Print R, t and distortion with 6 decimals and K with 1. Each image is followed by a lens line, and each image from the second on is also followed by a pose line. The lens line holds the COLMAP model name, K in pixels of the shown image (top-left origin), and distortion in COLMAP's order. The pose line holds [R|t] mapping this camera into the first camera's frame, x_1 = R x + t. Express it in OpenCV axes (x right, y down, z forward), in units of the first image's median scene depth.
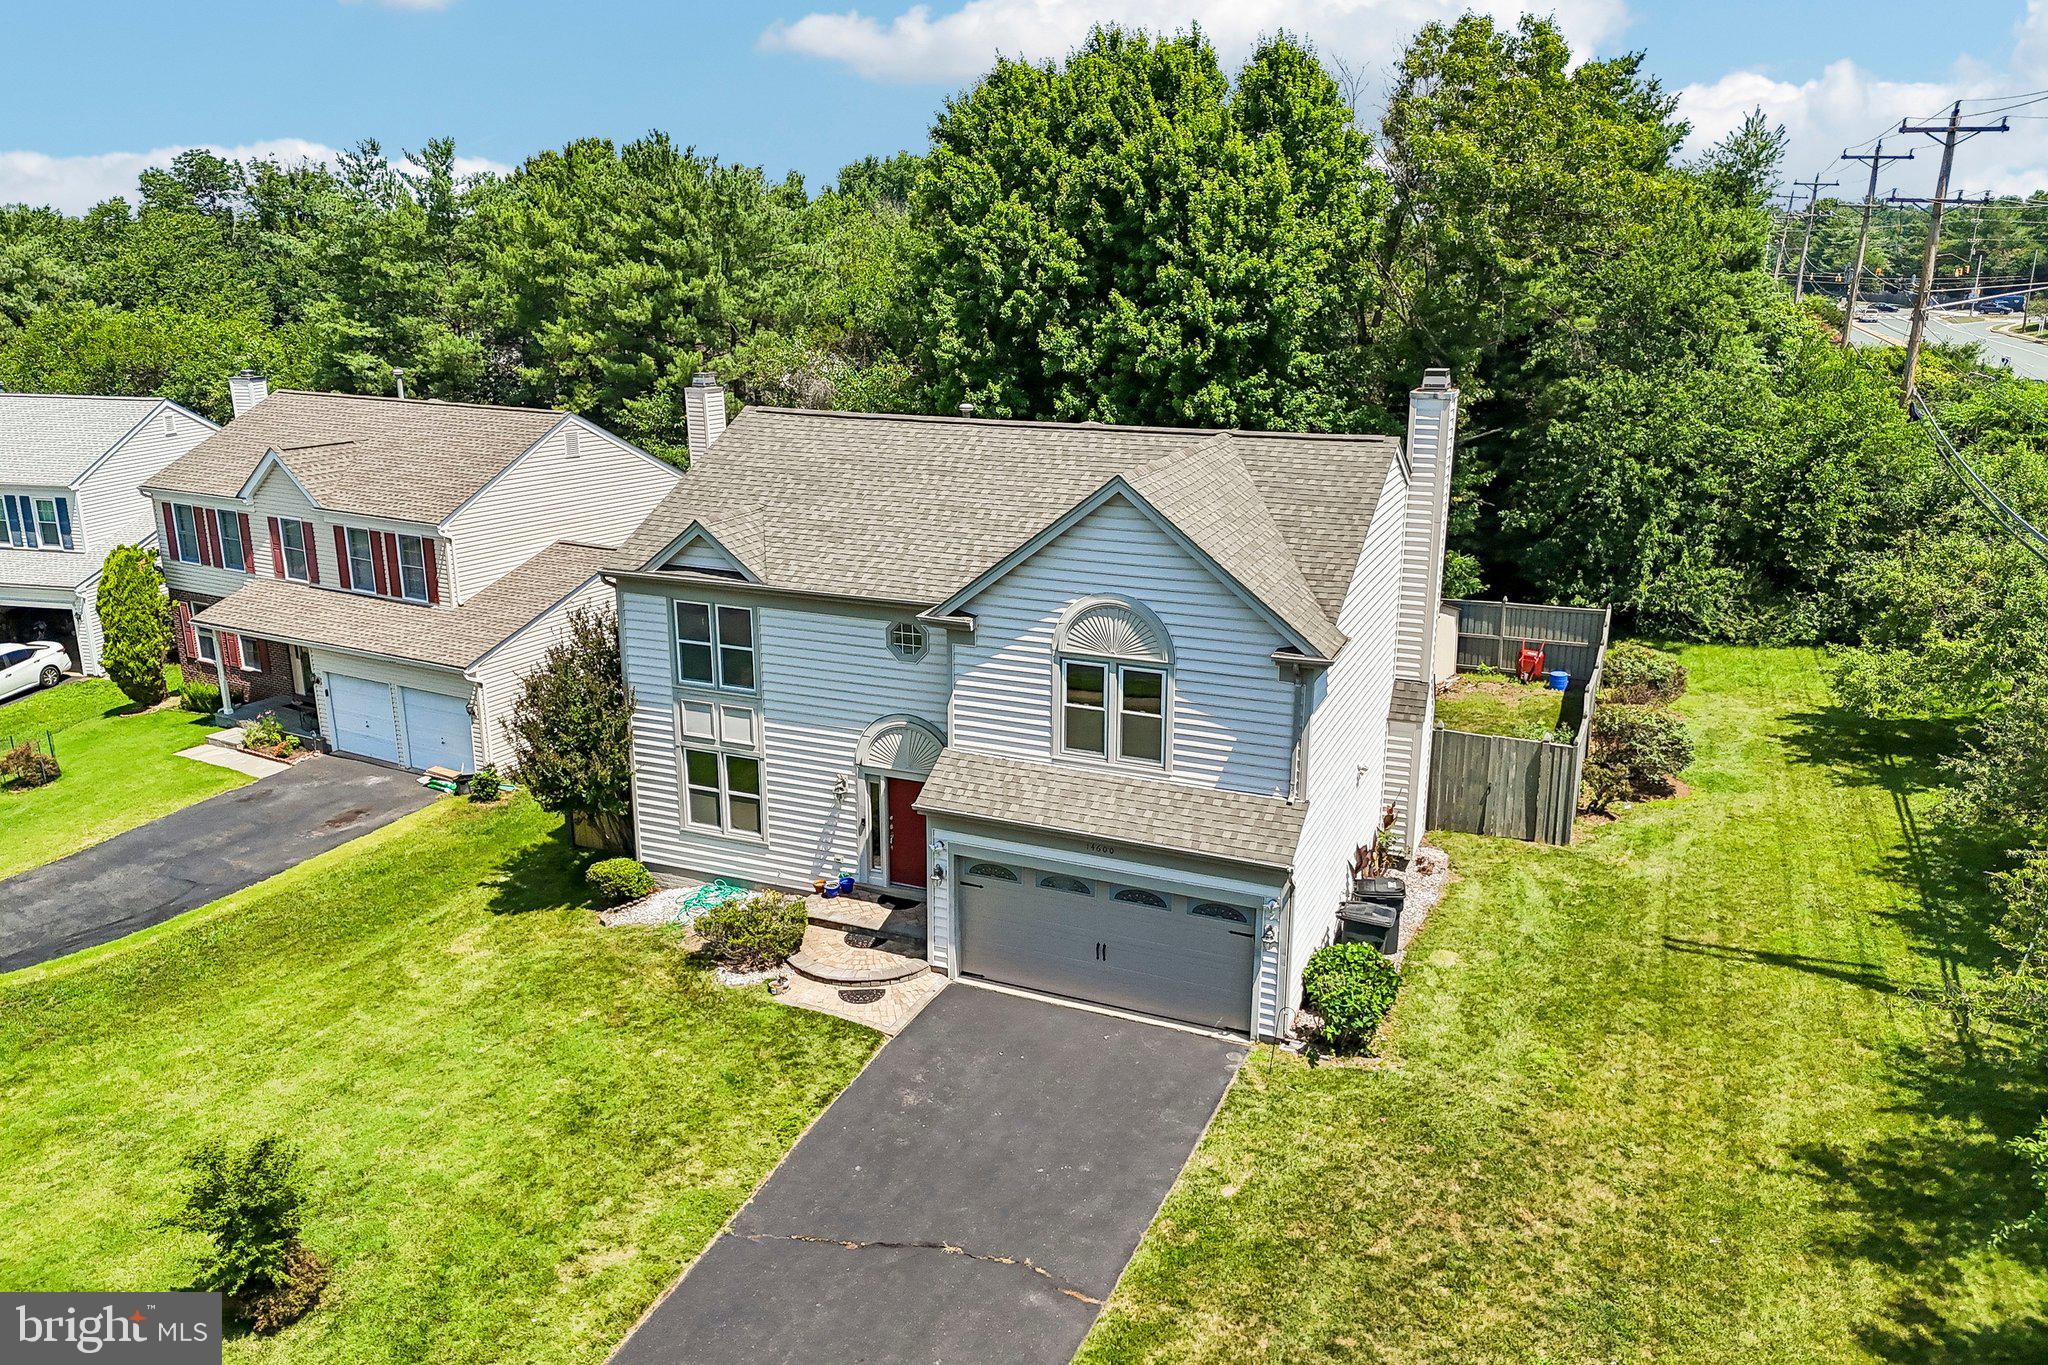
lens RADIAL K [[1510.0, 0, 1027.3], [0, 1510.0, 673.2], [0, 0, 1]] dist [0.078668, -0.095830]
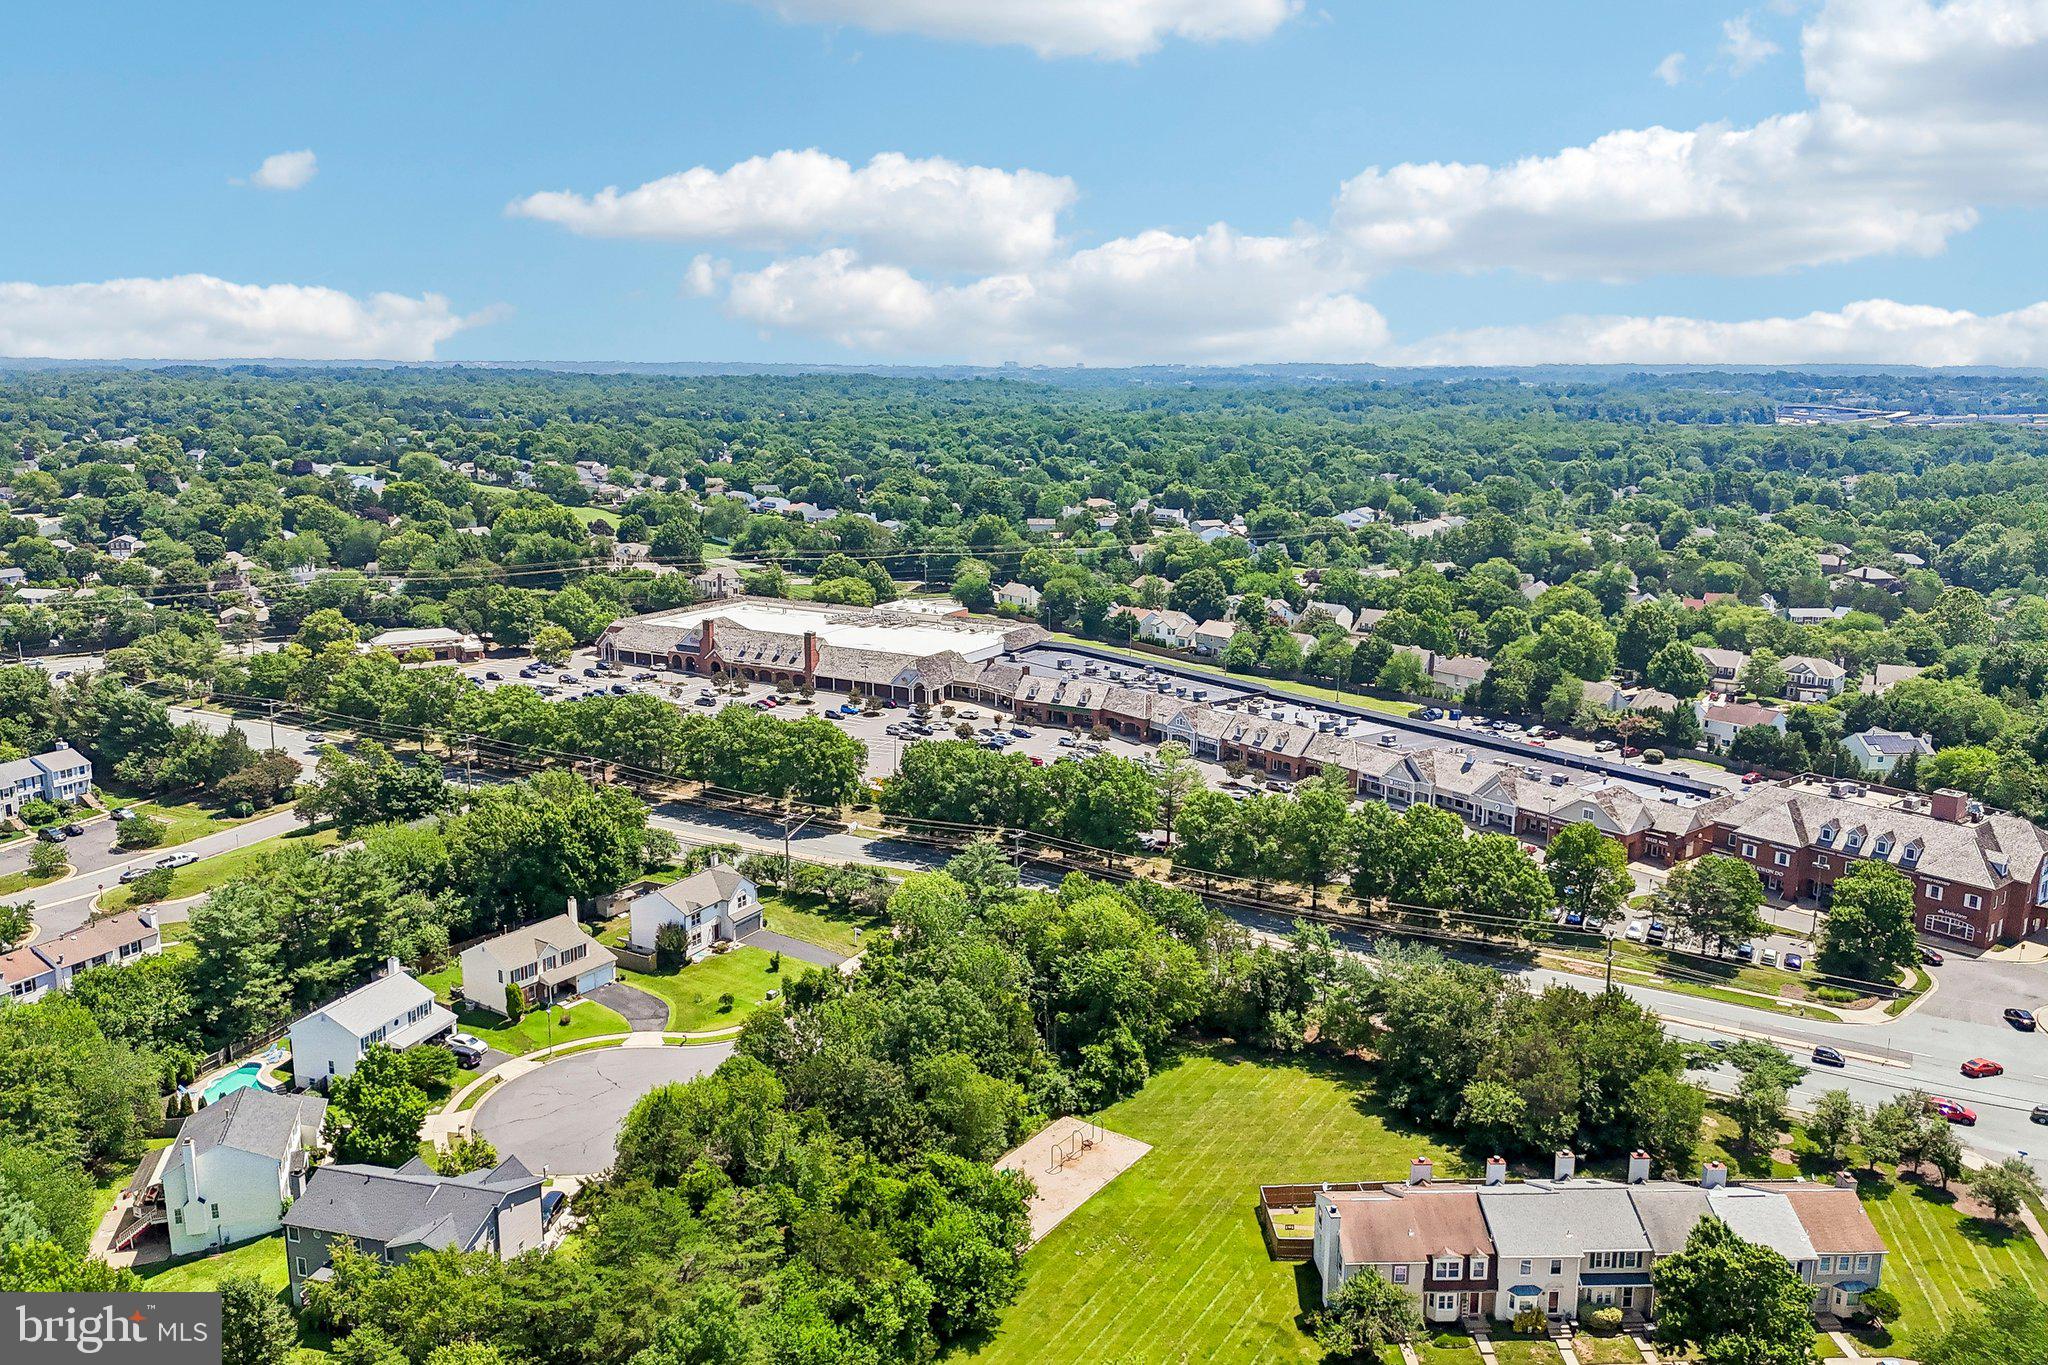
lens RADIAL K [[1503.3, 0, 1024.0], [0, 1503.3, 682.5], [0, 0, 1]] dist [0.072165, -0.067908]
pose [[0.107923, -0.203387, 0.973132, -6.605551], [0.266847, 0.948855, 0.168719, -1.826873], [-0.957677, 0.241468, 0.156677, -1.835230]]
